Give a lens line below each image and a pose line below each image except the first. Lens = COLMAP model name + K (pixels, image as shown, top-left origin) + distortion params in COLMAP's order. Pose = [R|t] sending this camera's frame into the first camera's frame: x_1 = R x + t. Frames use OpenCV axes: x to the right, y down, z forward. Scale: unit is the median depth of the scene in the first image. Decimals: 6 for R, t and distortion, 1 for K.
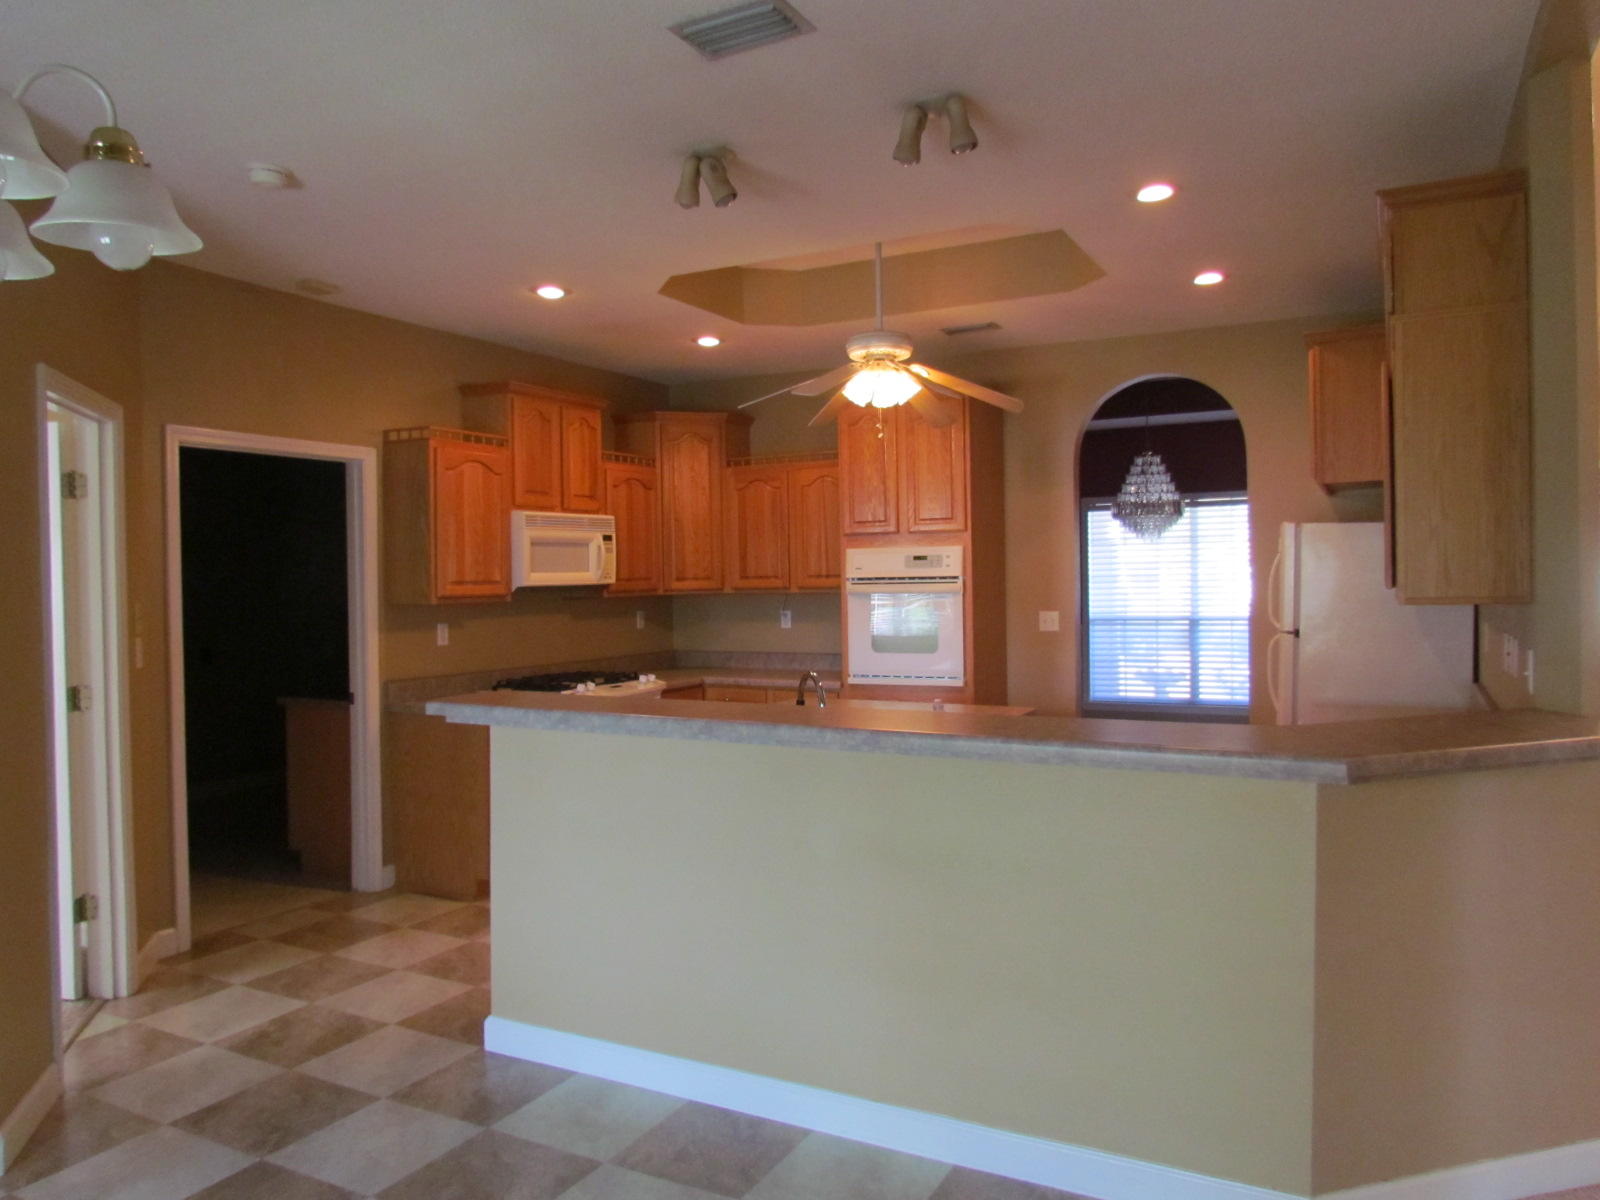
lens RADIAL K [[1154.2, 0, 802.3], [0, 1154.2, 607.2], [0, 0, 1]] dist [-0.022108, 0.022998]
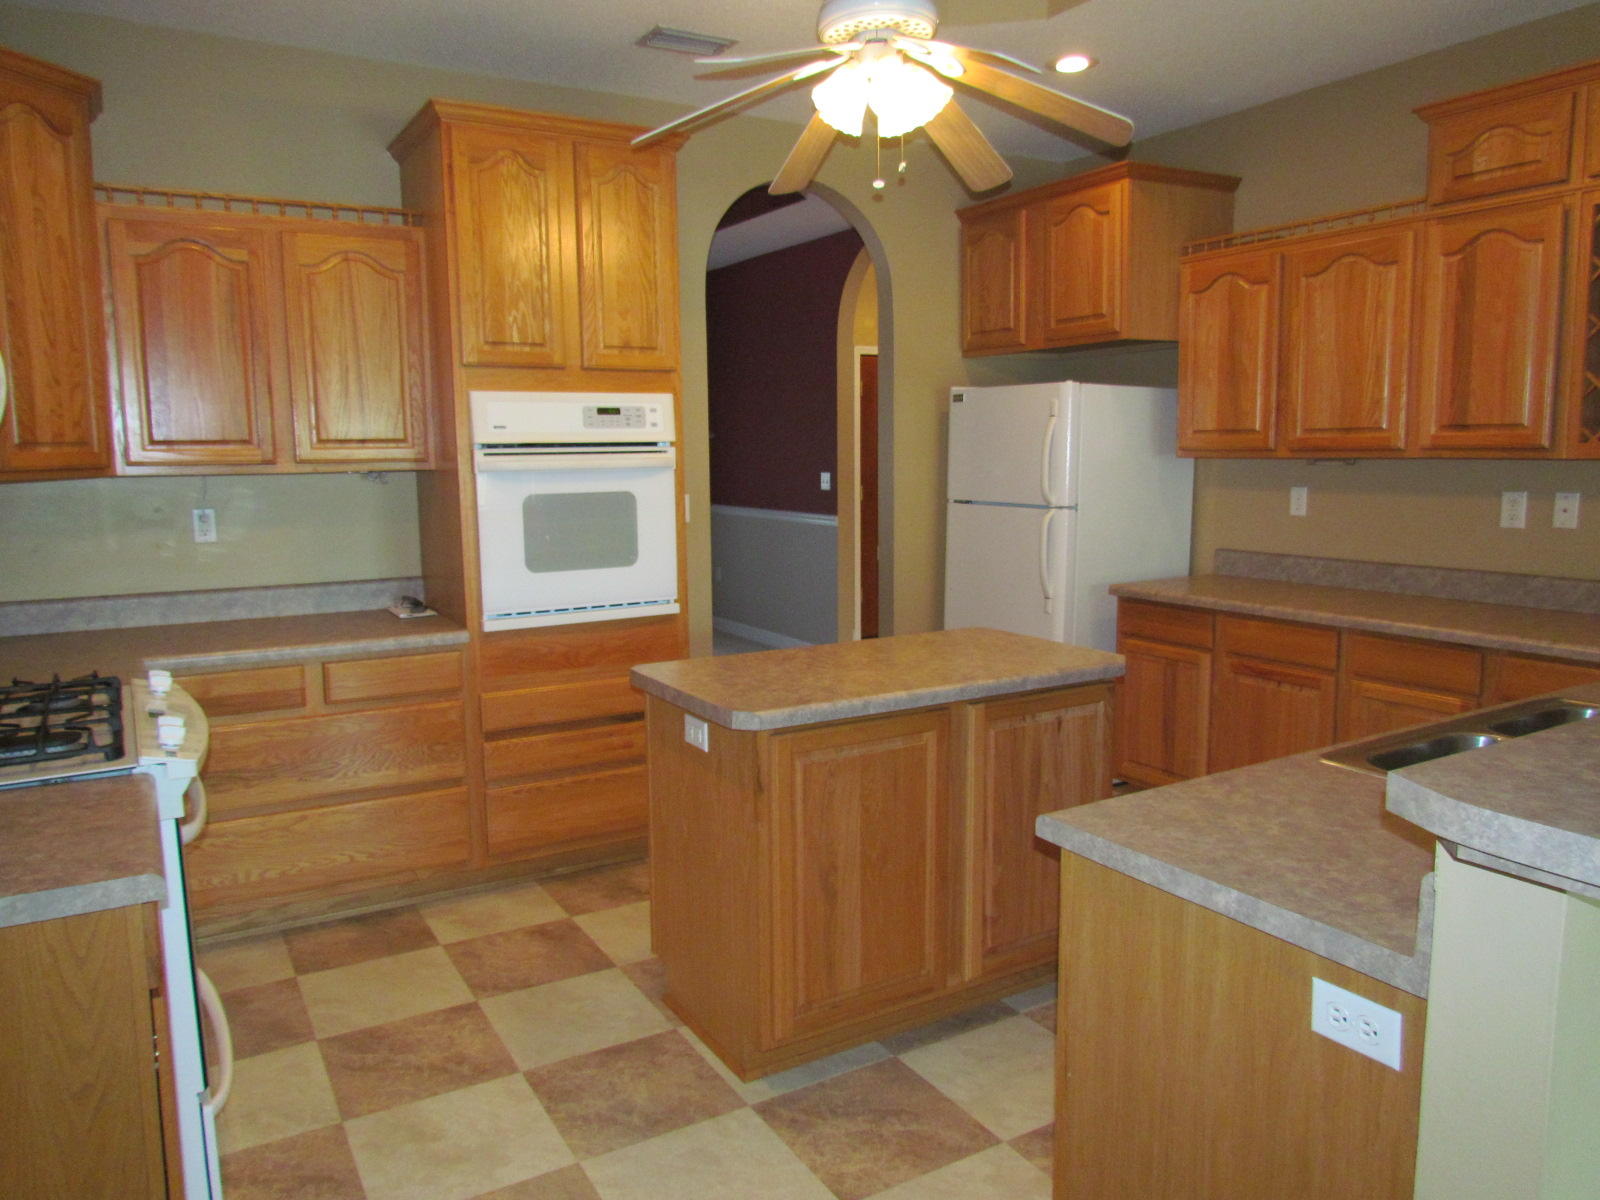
lens RADIAL K [[1154.2, 0, 800.2], [0, 1154.2, 590.2], [0, 0, 1]] dist [-0.022108, 0.022998]
pose [[0.534458, -0.096019, 0.839723, -0.351789], [0.022113, 0.994774, 0.099675, -0.007033], [-0.844906, -0.034703, 0.533789, 0.570717]]
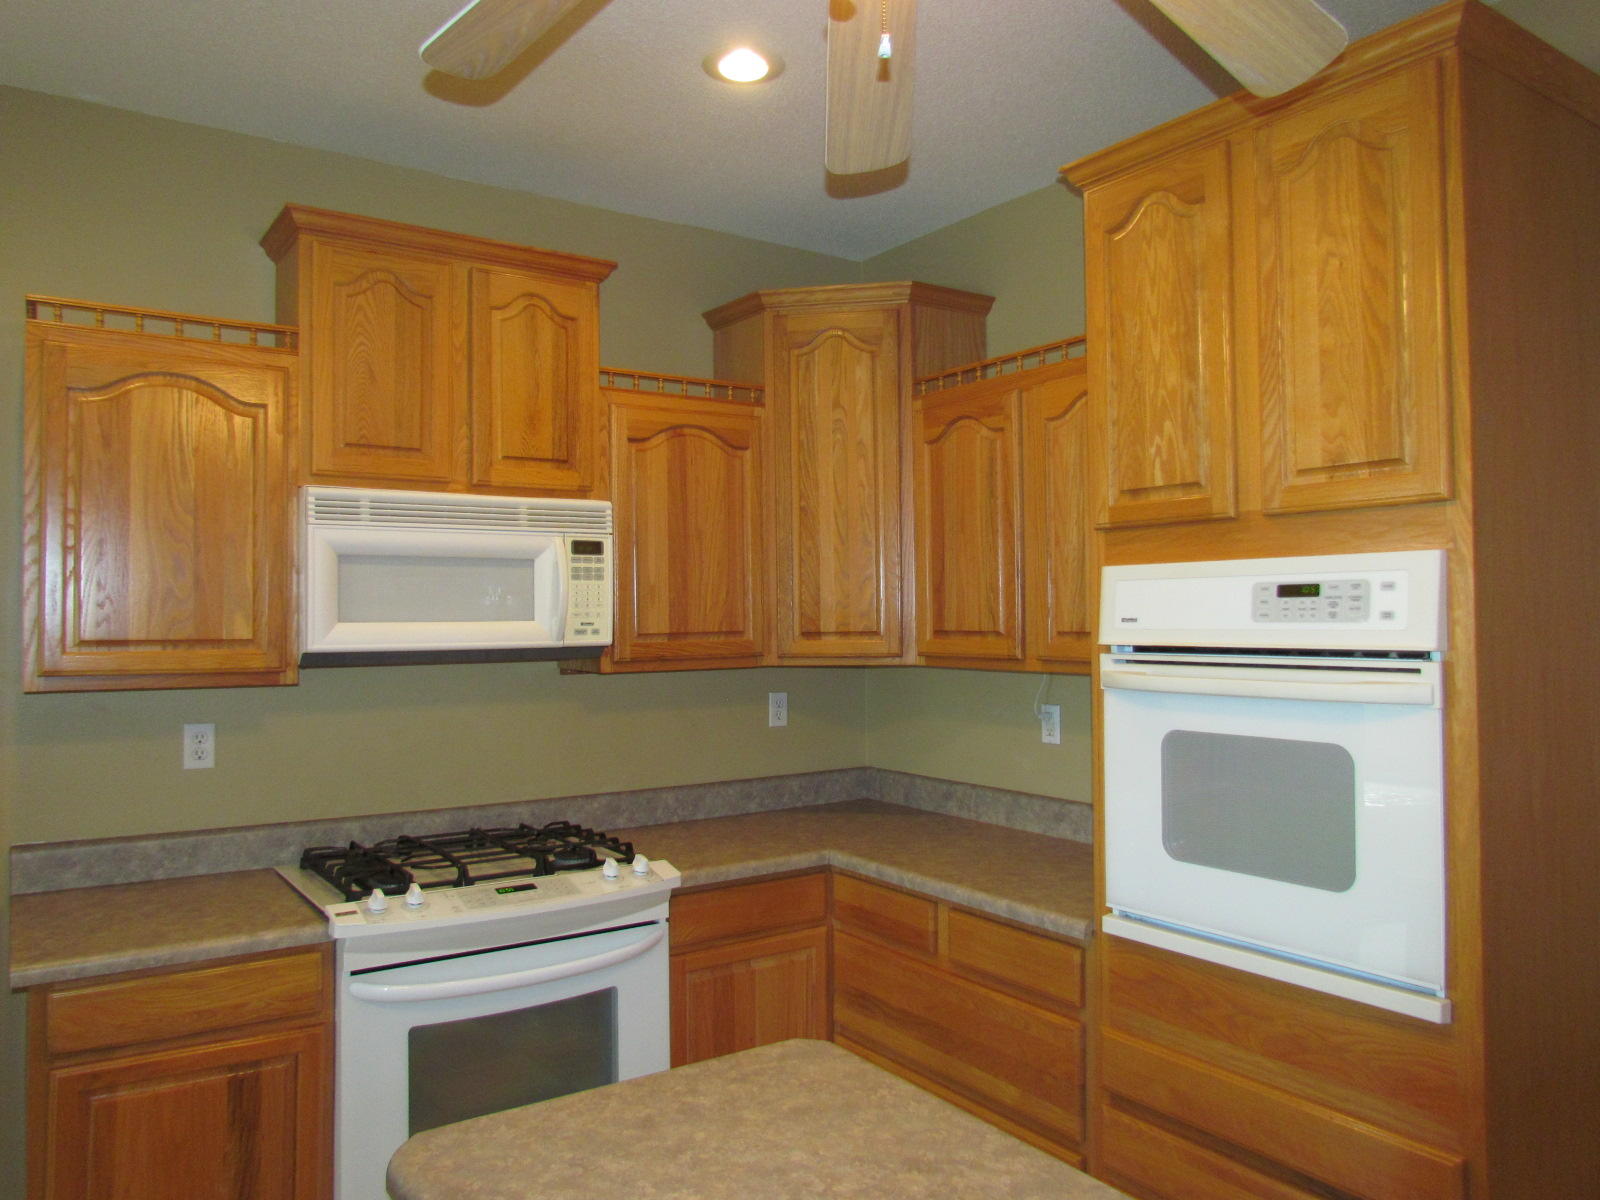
lens RADIAL K [[1154.2, 0, 786.1], [0, 1154.2, 595.9], [0, 0, 1]] dist [-0.022108, 0.022998]
pose [[0.881244, 0.002742, -0.472653, 0.124152], [-0.019805, 0.999319, -0.031129, -0.027549], [0.472246, 0.036794, 0.880699, 0.629055]]
